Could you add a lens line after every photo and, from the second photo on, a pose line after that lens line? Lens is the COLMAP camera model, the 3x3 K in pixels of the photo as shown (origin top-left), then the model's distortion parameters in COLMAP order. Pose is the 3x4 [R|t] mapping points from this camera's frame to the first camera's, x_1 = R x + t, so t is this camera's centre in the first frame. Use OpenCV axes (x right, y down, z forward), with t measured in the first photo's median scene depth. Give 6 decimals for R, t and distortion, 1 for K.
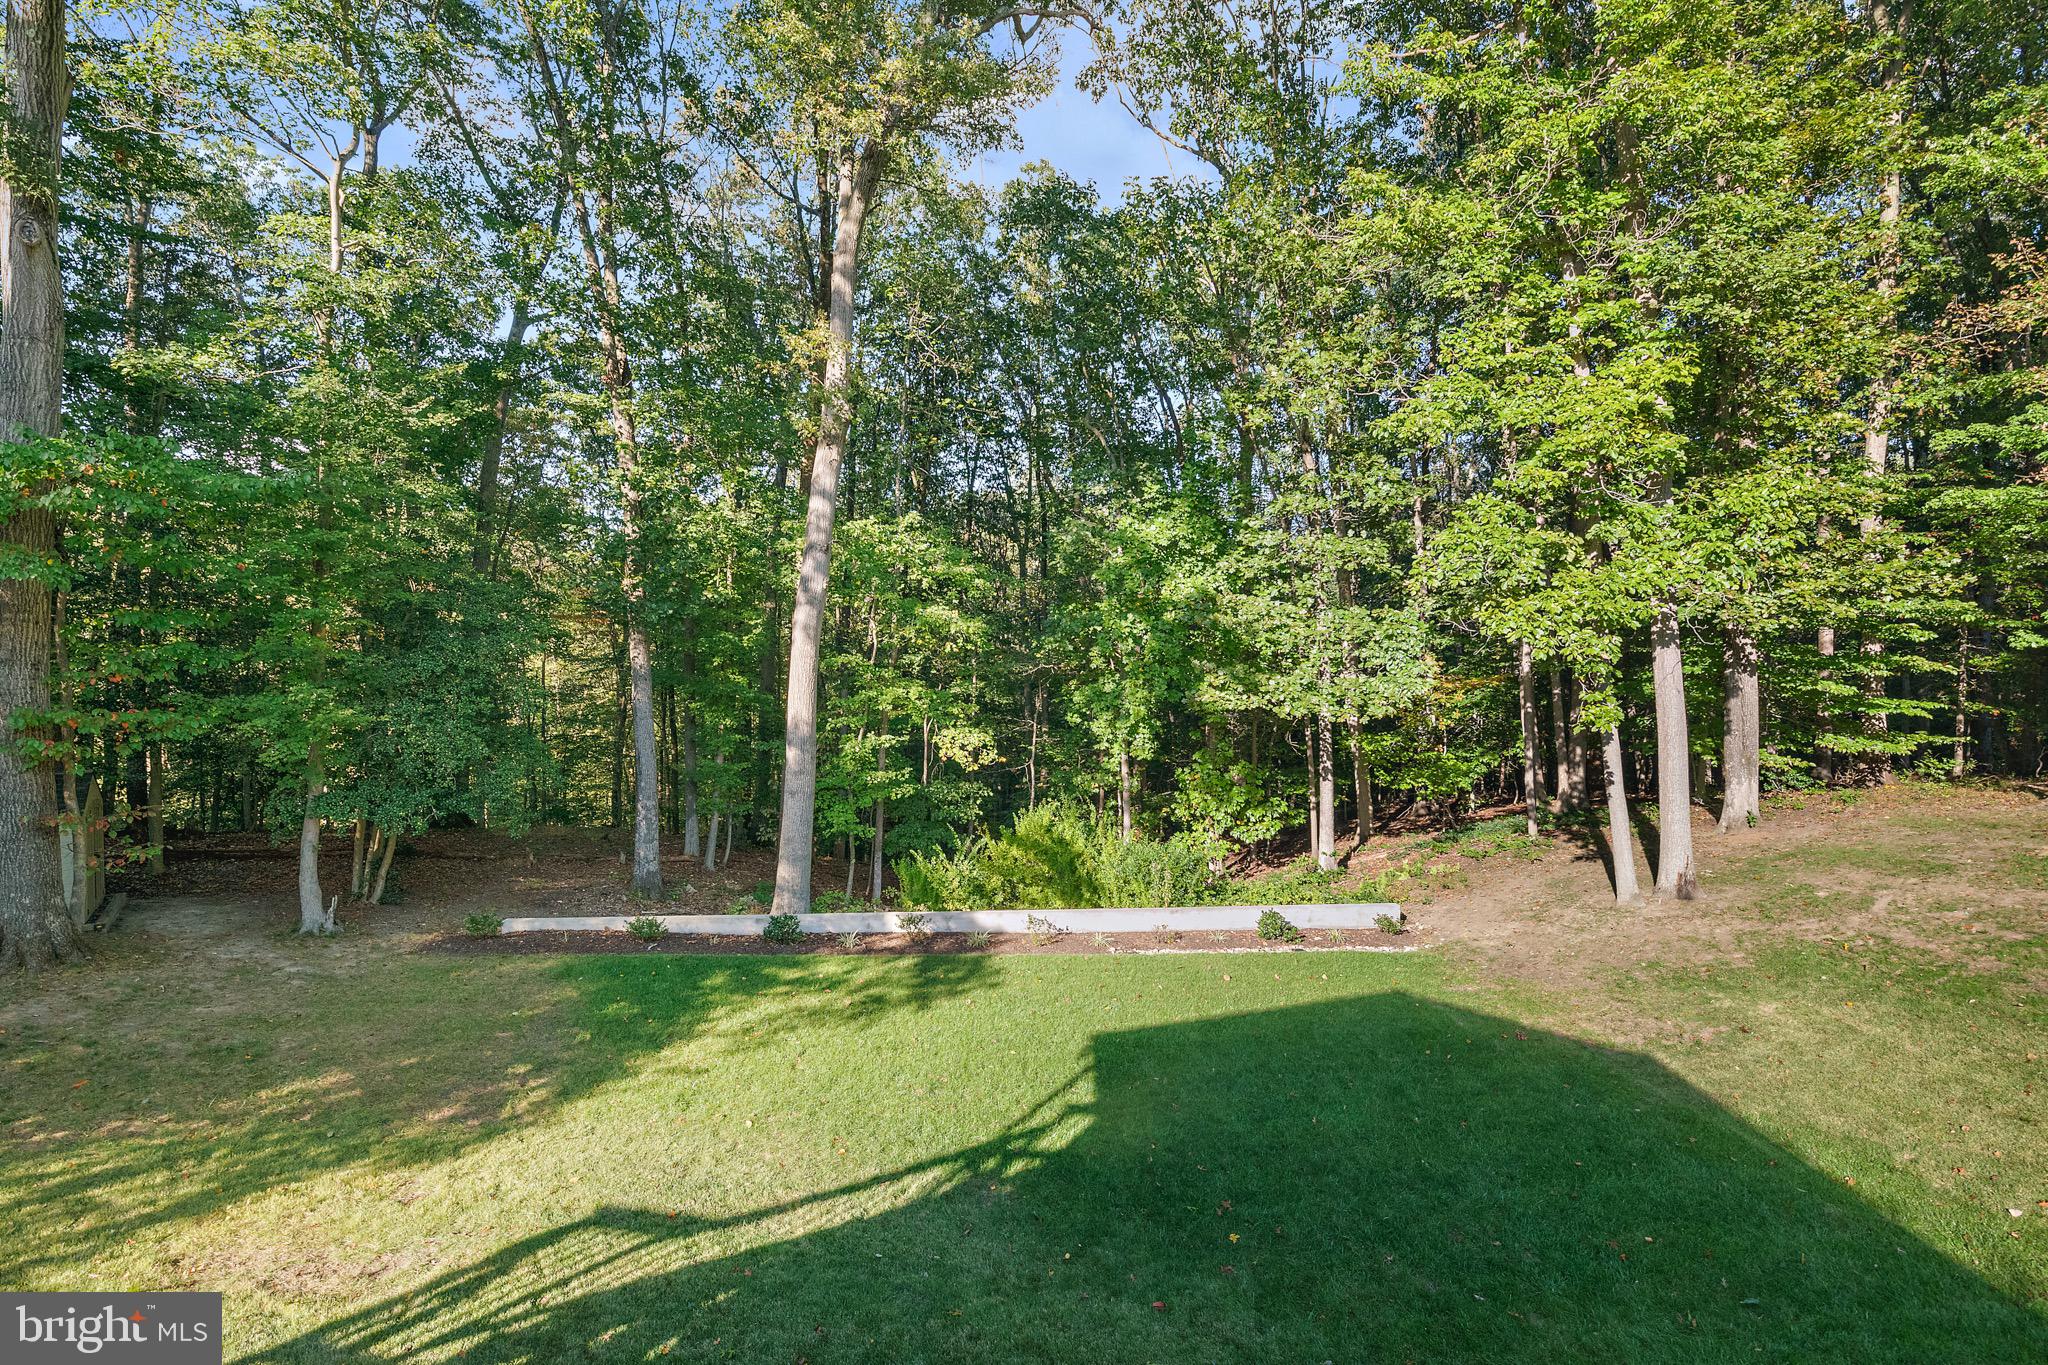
lens RADIAL K [[883.8, 0, 1025.3], [0, 883.8, 689.3], [0, 0, 1]] dist [-0.001532, -0.000301]
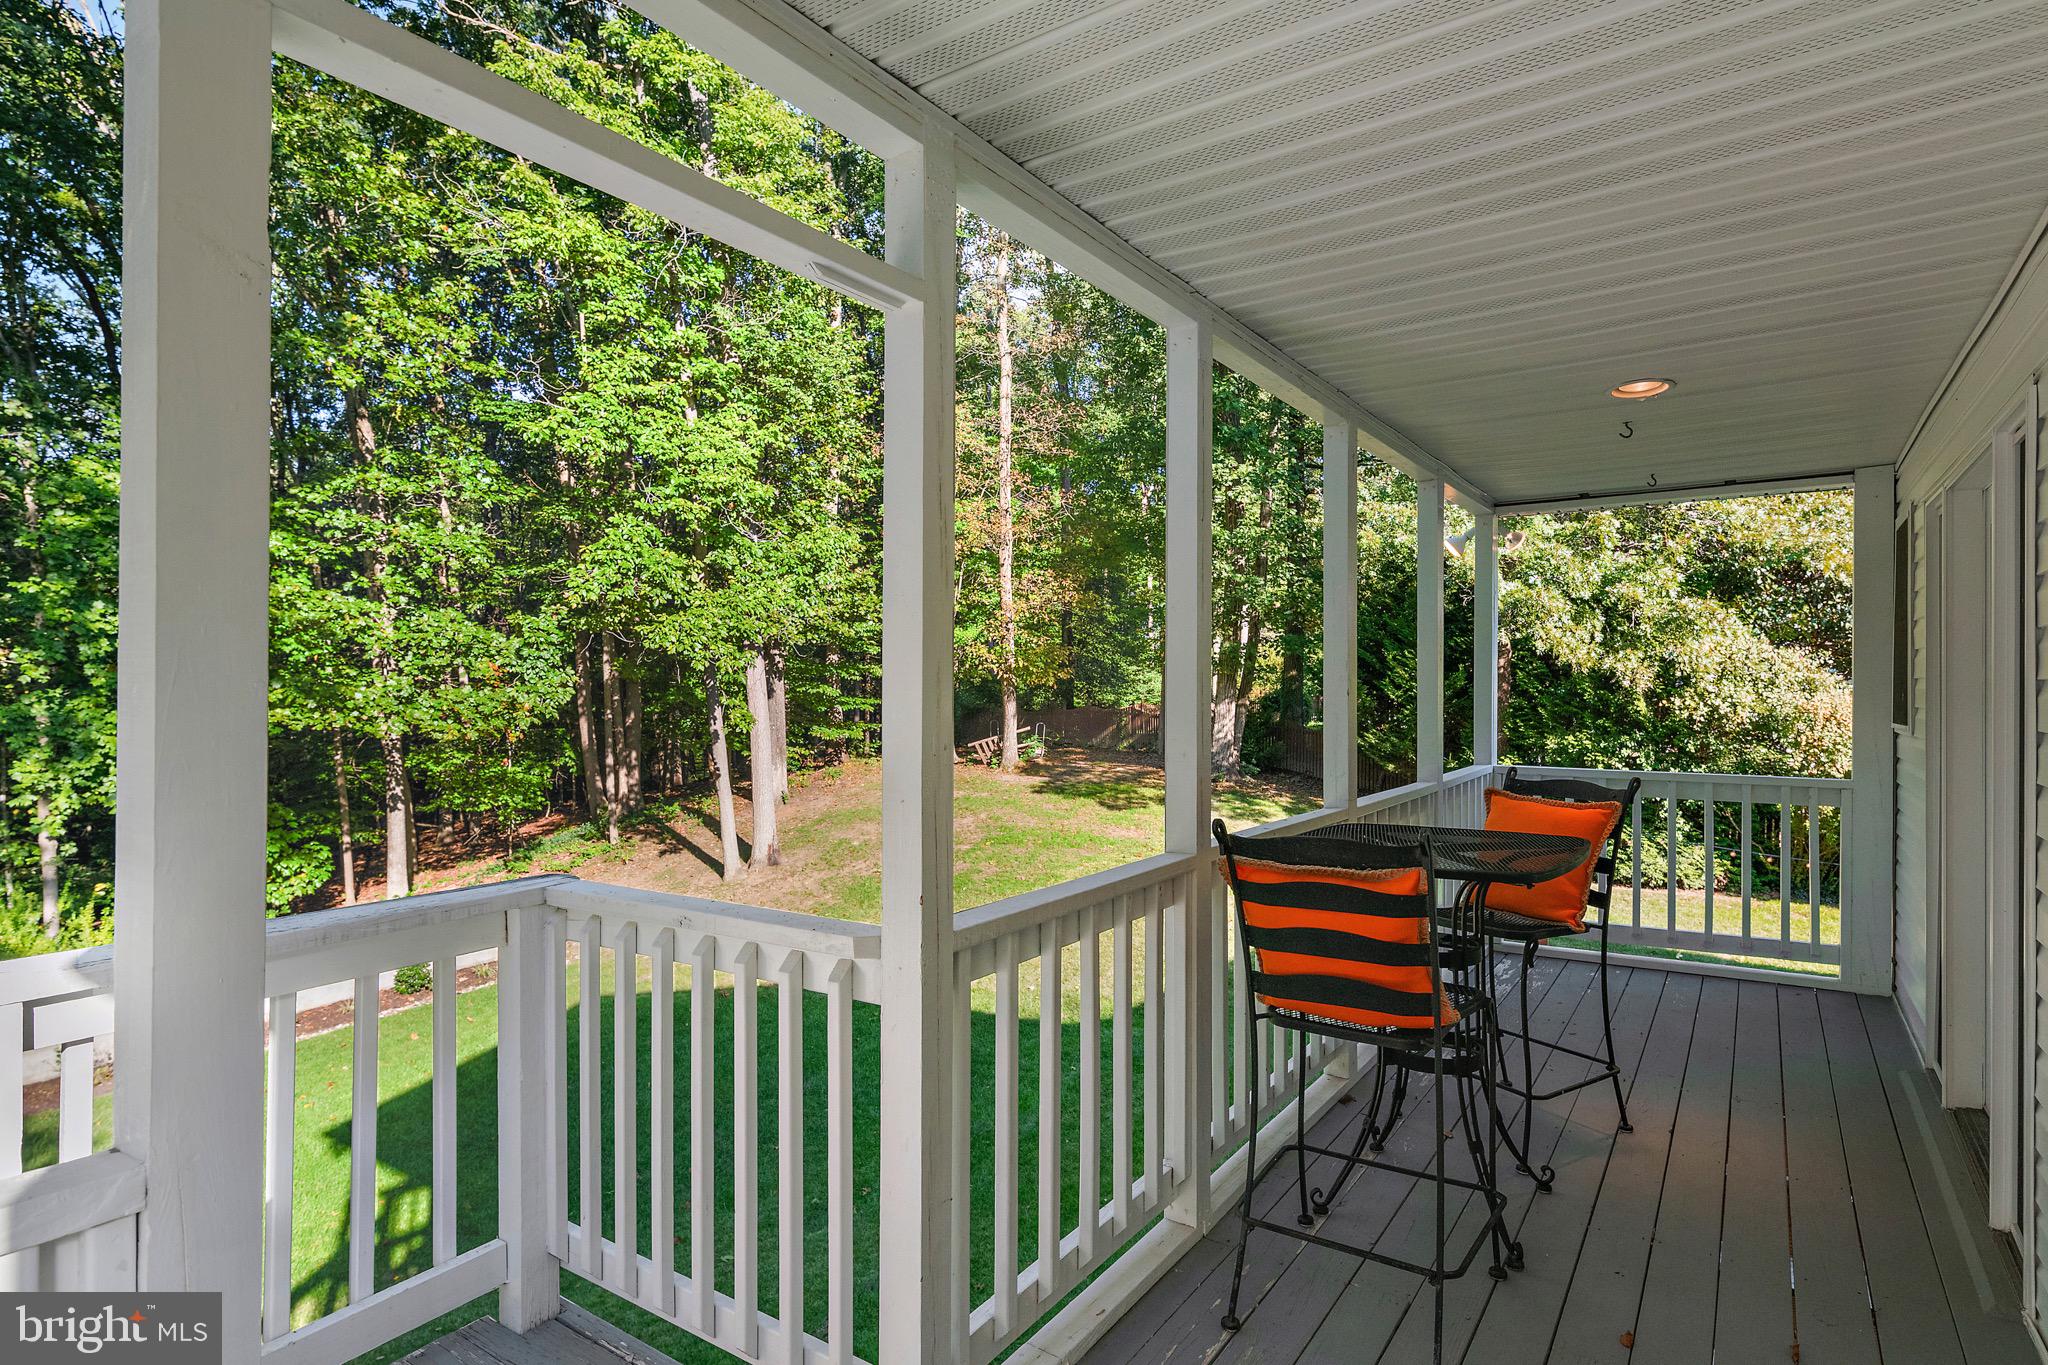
lens RADIAL K [[1062.8, 0, 1024.0], [0, 1062.8, 682.5], [0, 0, 1]] dist [0.015398, -0.000357]
pose [[0.513845, -0.014574, 0.857759, -0.277073], [0.025583, 0.999671, 0.001659, -0.006252], [-0.857501, 0.021092, 0.514049, -0.049235]]
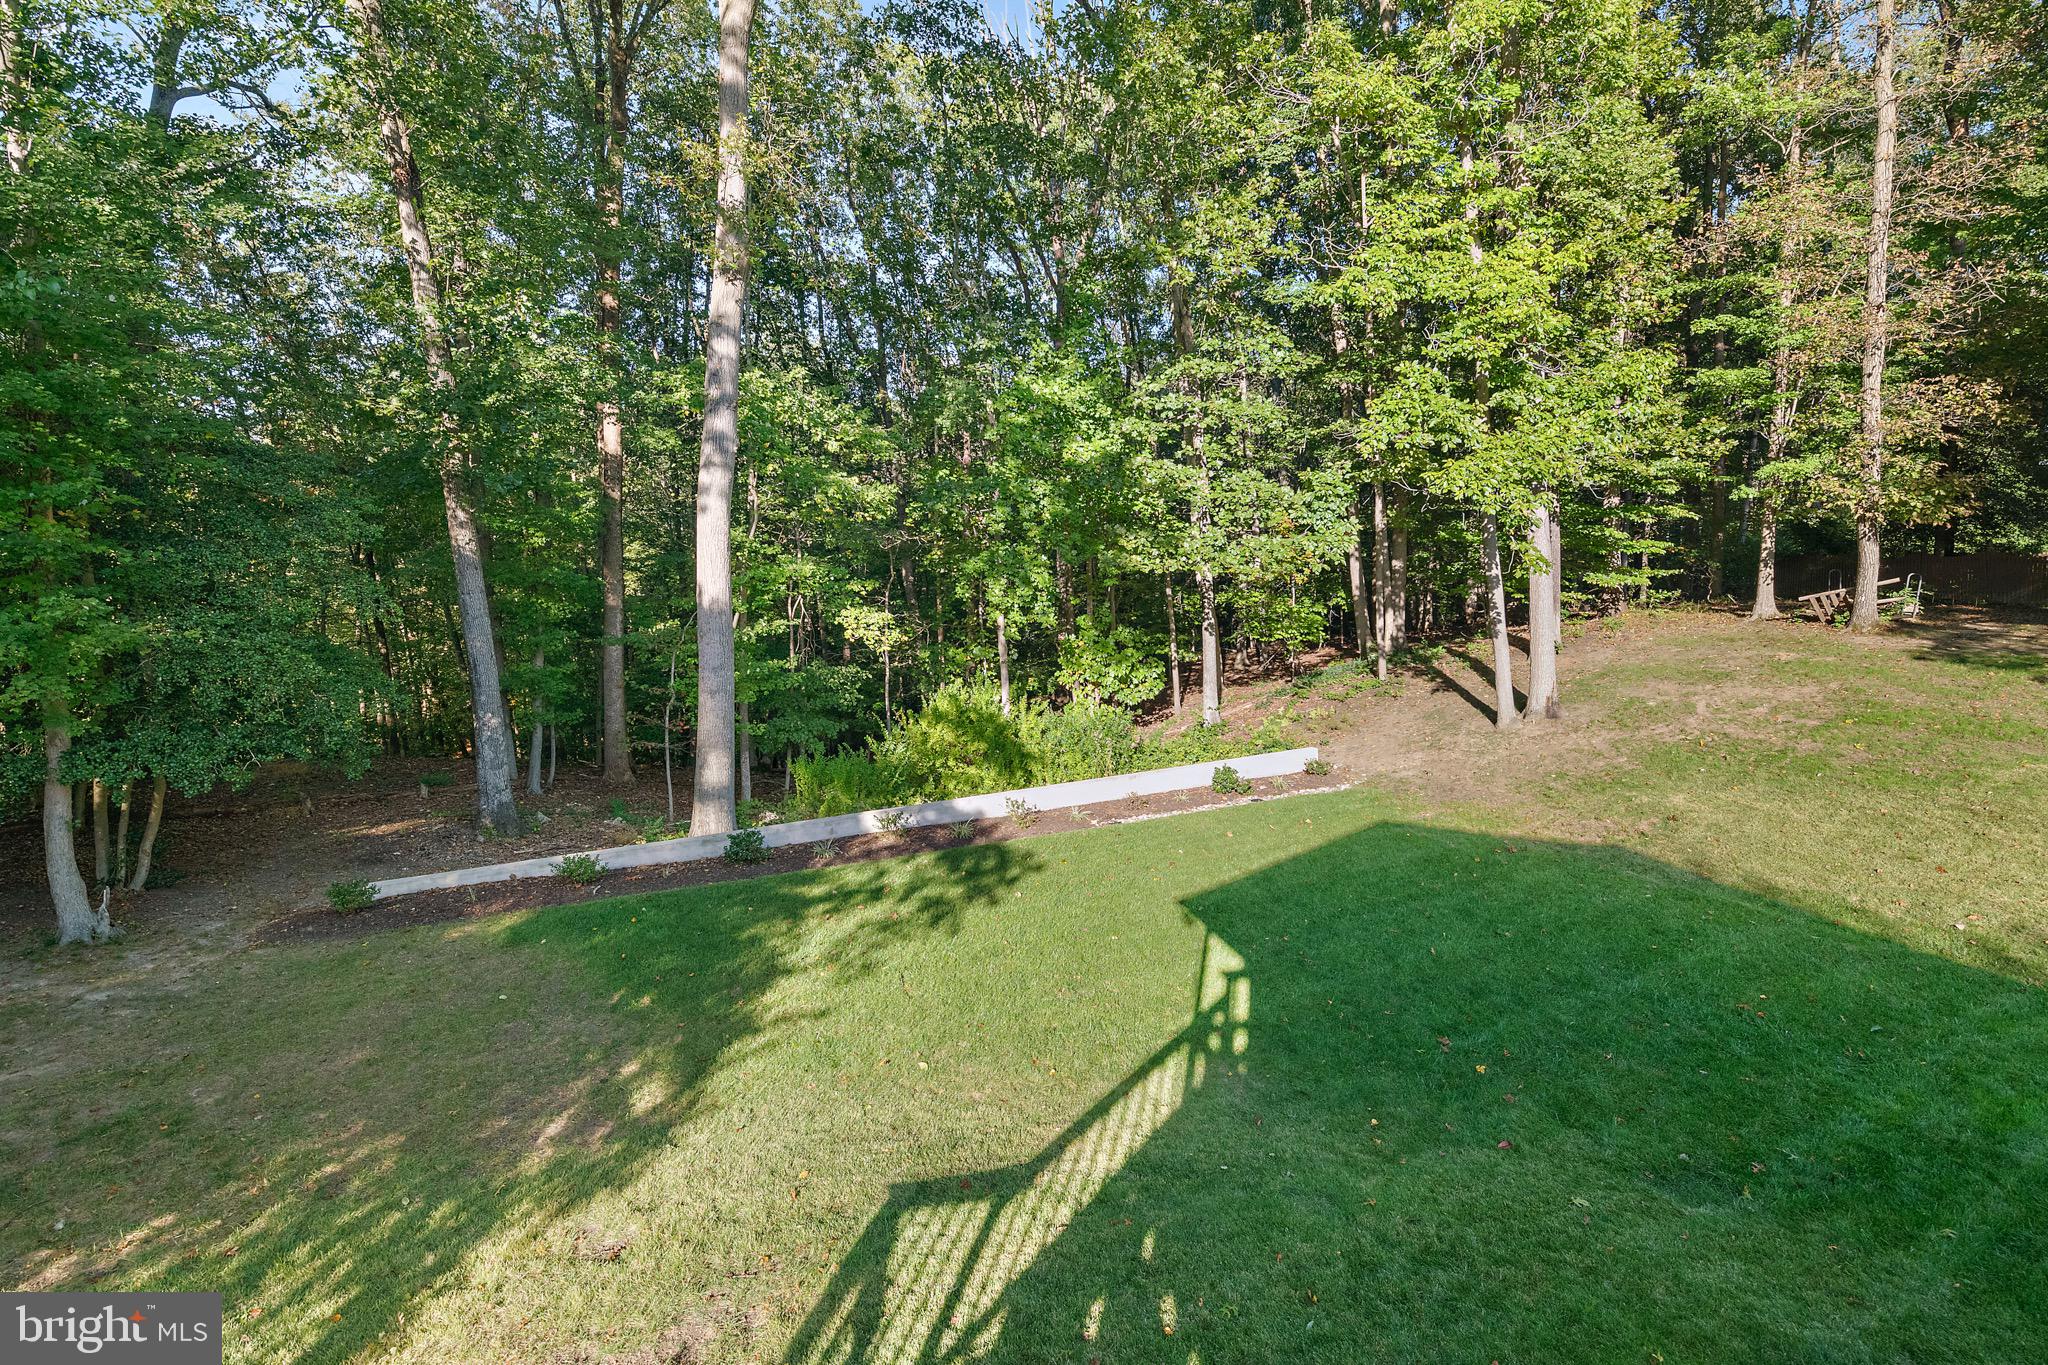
lens RADIAL K [[915.3, 0, 1033.8], [0, 915.3, 620.3], [0, 0, 1]] dist [0.001030, 0.000273]
pose [[0.948883, -0.058487, 0.310162, -0.232426], [0.037200, 0.996556, 0.074112, -0.006676], [-0.313428, -0.058786, 0.947791, 0.059509]]
